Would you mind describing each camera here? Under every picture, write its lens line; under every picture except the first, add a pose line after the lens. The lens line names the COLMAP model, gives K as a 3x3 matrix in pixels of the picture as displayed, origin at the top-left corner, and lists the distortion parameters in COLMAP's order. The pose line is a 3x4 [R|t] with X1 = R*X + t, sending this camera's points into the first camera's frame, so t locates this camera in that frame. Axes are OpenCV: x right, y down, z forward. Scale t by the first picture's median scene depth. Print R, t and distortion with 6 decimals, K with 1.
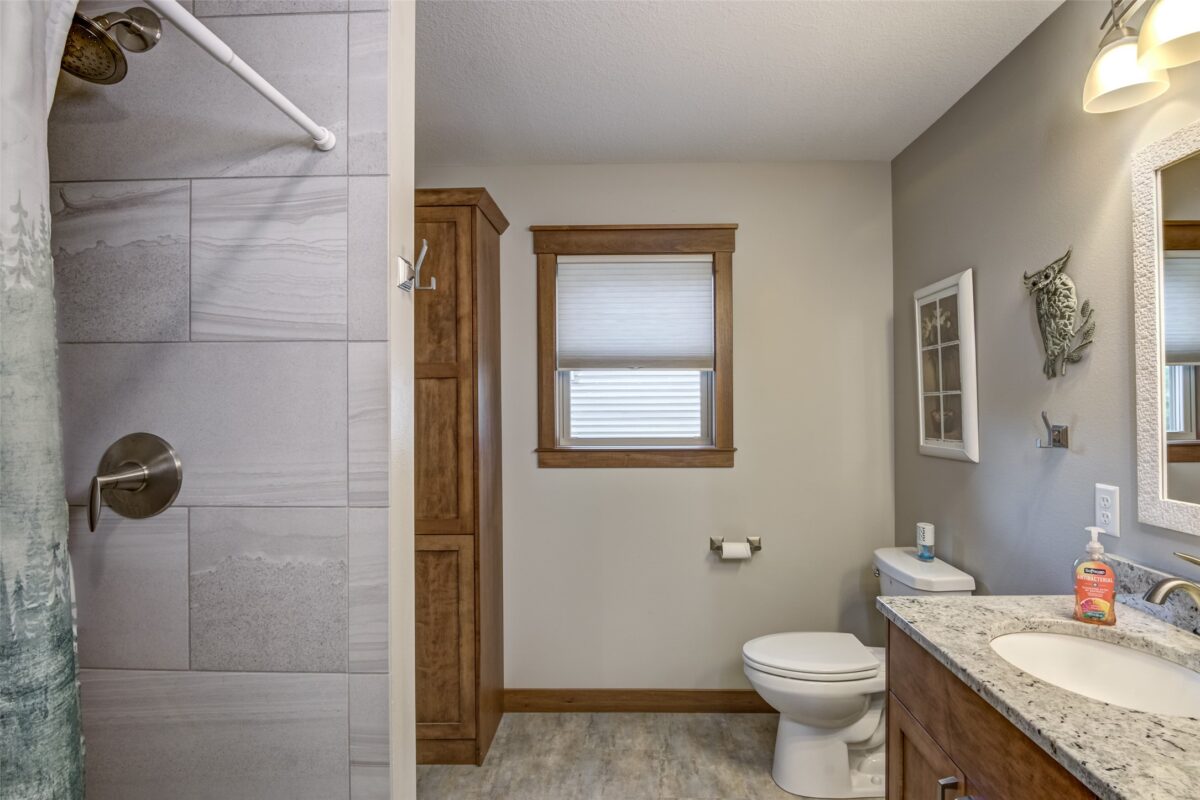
lens RADIAL K [[652.1, 0, 604.9], [0, 652.1, 396.5], [0, 0, 1]] dist [-0.012067, -0.000820]
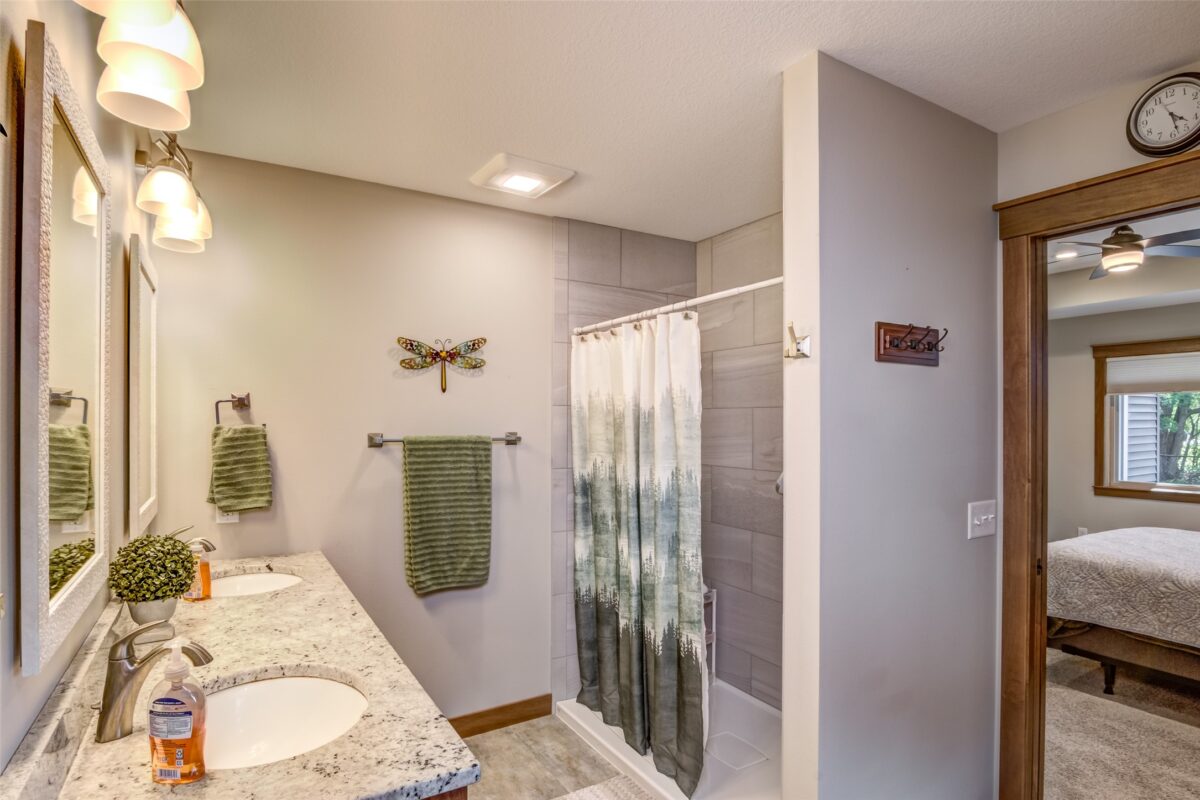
lens RADIAL K [[627.1, 0, 609.2], [0, 627.1, 407.0], [0, 0, 1]] dist [0.002005, 0.000036]
pose [[-0.834591, 0.001102, -0.550868, 0.709661], [0.015542, 0.999647, -0.021547, -0.022944], [0.550650, -0.026544, -0.834314, 1.734714]]
